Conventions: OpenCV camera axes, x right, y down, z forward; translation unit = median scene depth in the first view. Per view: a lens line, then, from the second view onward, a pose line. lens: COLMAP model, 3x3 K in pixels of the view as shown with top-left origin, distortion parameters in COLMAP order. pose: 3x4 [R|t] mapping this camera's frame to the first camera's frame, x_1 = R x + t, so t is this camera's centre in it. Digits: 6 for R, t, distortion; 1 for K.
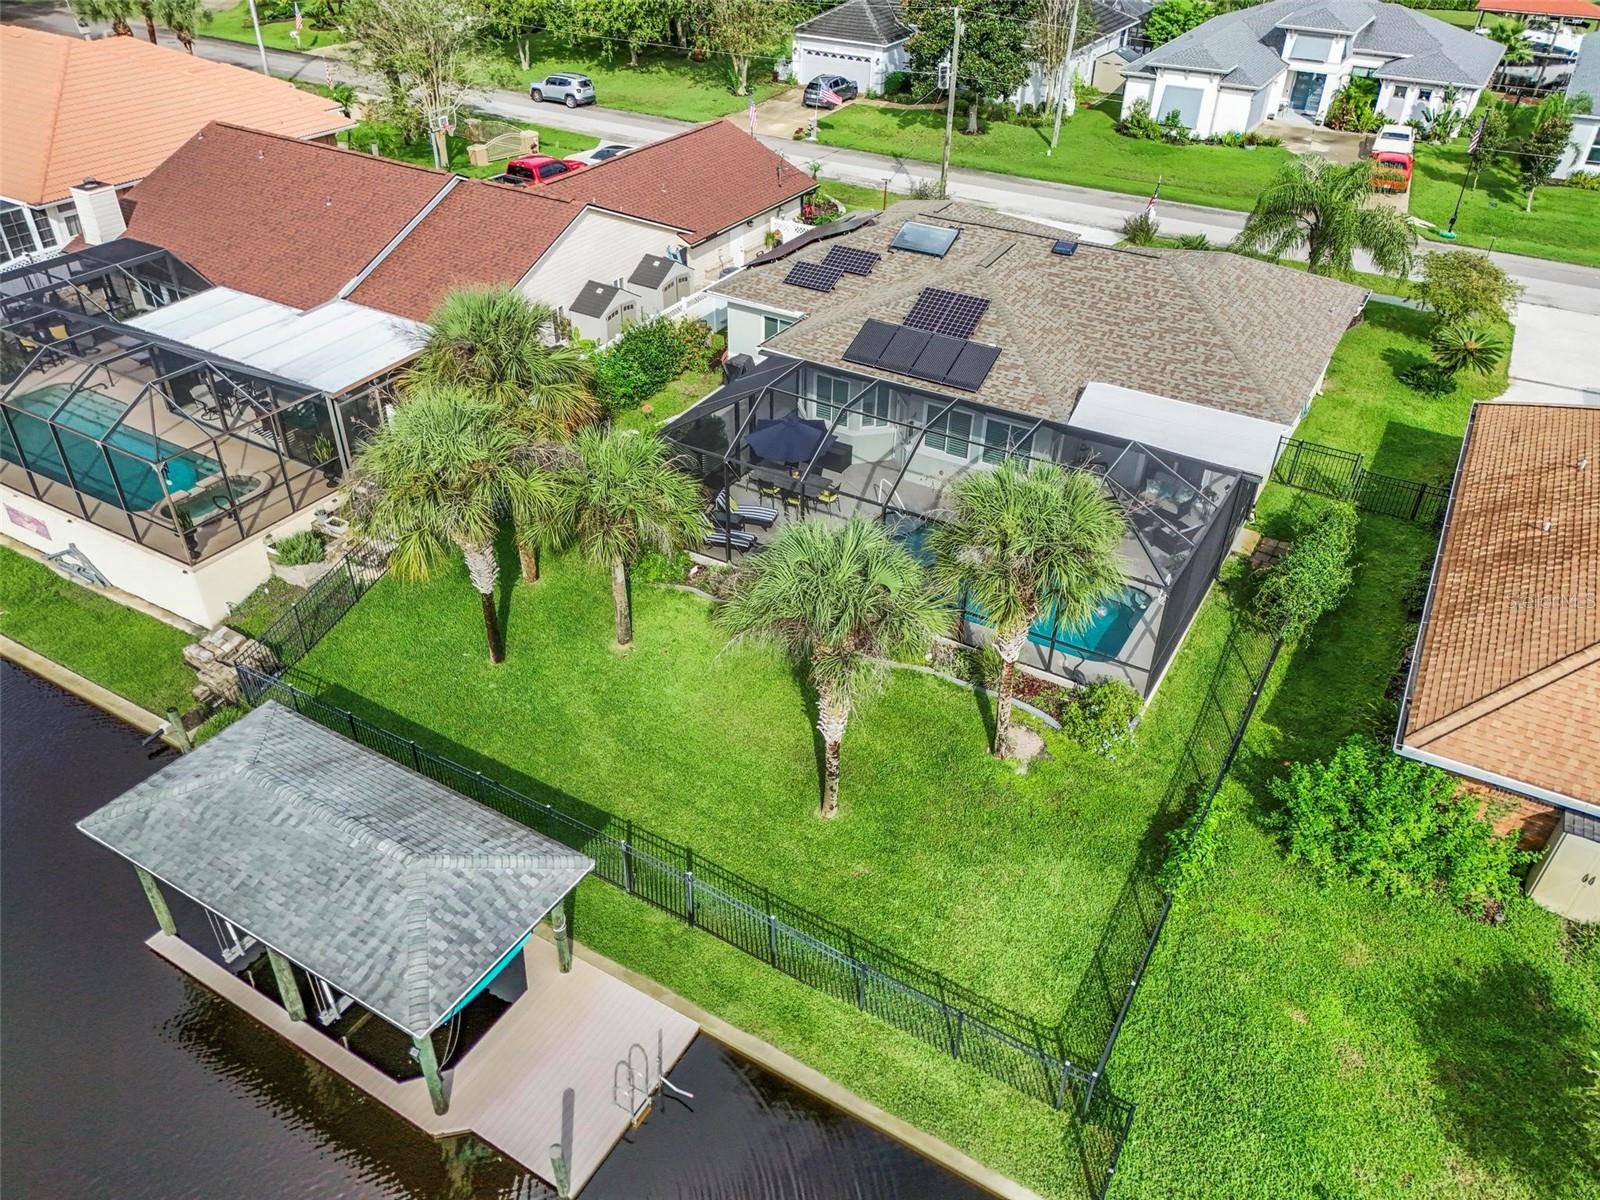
lens RADIAL K [[1160.7, 0, 800.0], [0, 1160.7, 600.0], [0, 0, 1]] dist [0.055465, -0.046087]
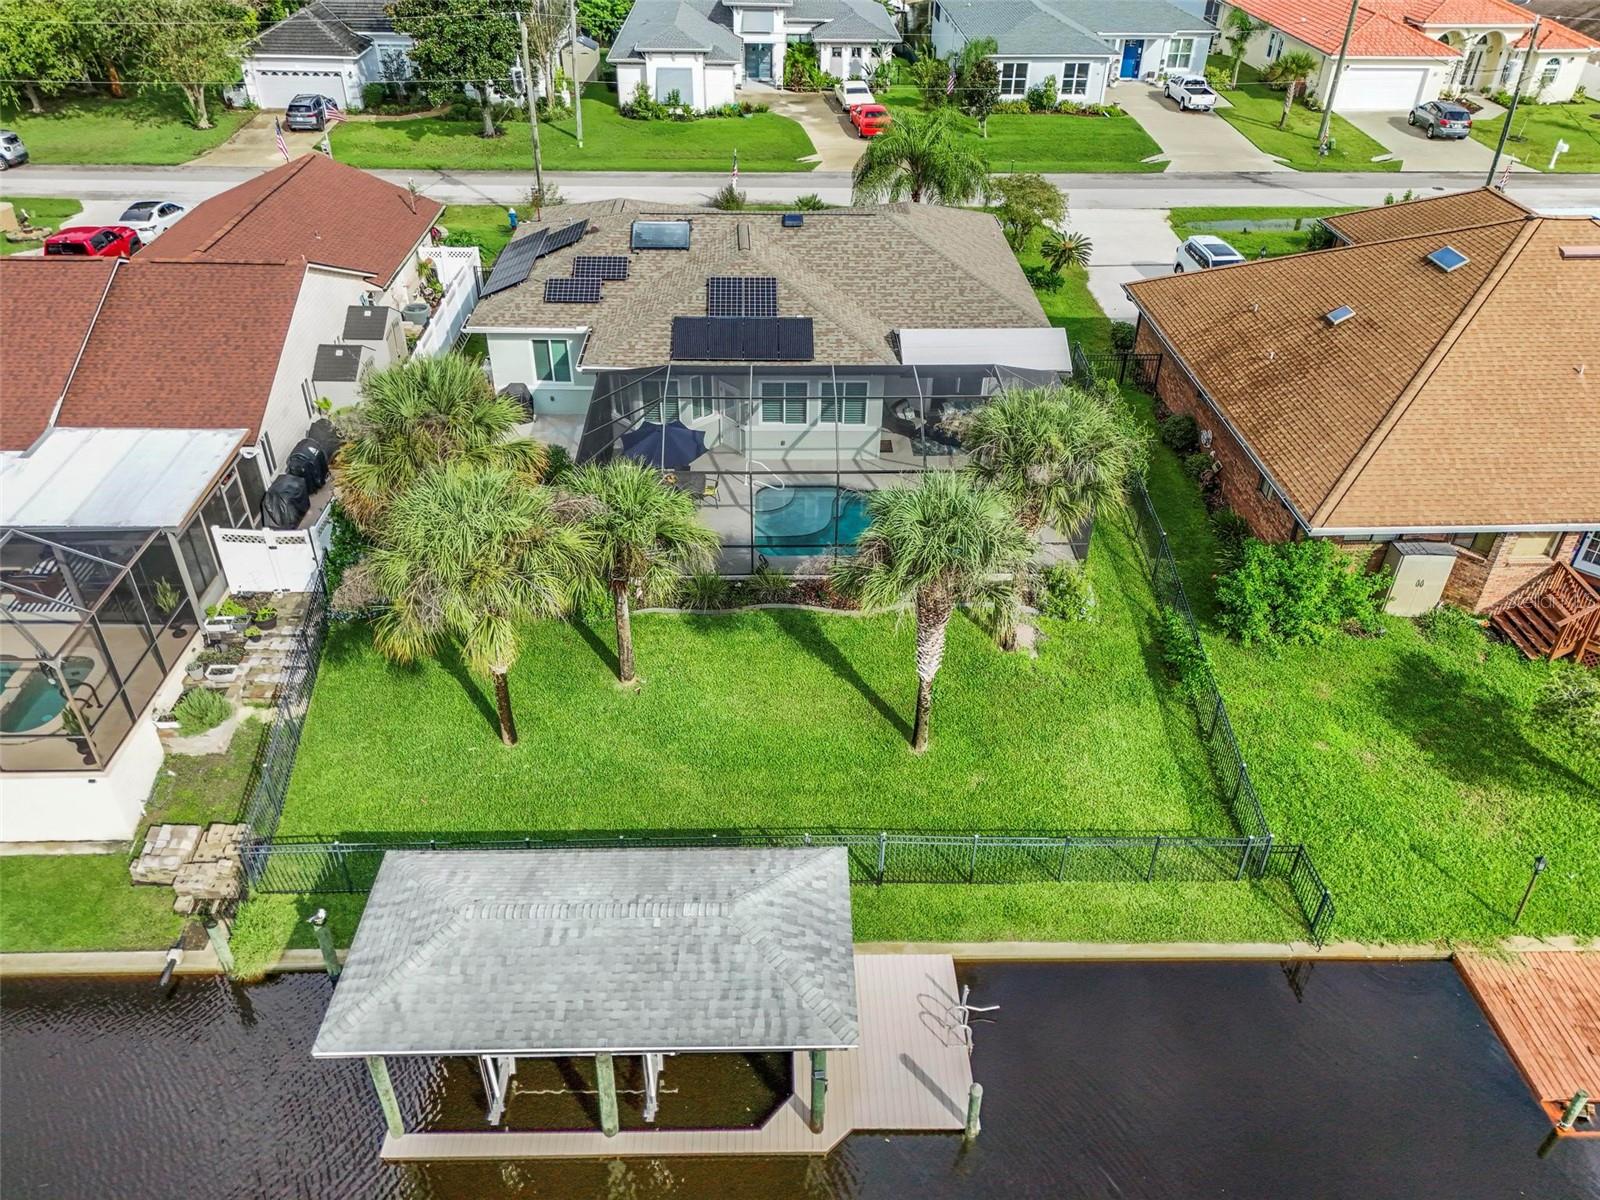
lens RADIAL K [[1160.7, 0, 800.0], [0, 1160.7, 600.0], [0, 0, 1]] dist [0.055465, -0.046087]
pose [[0.849520, -0.307306, 0.428811, -0.336234], [0.303442, 0.949541, 0.079335, -0.047429], [-0.431554, 0.062723, 0.899904, 0.035745]]
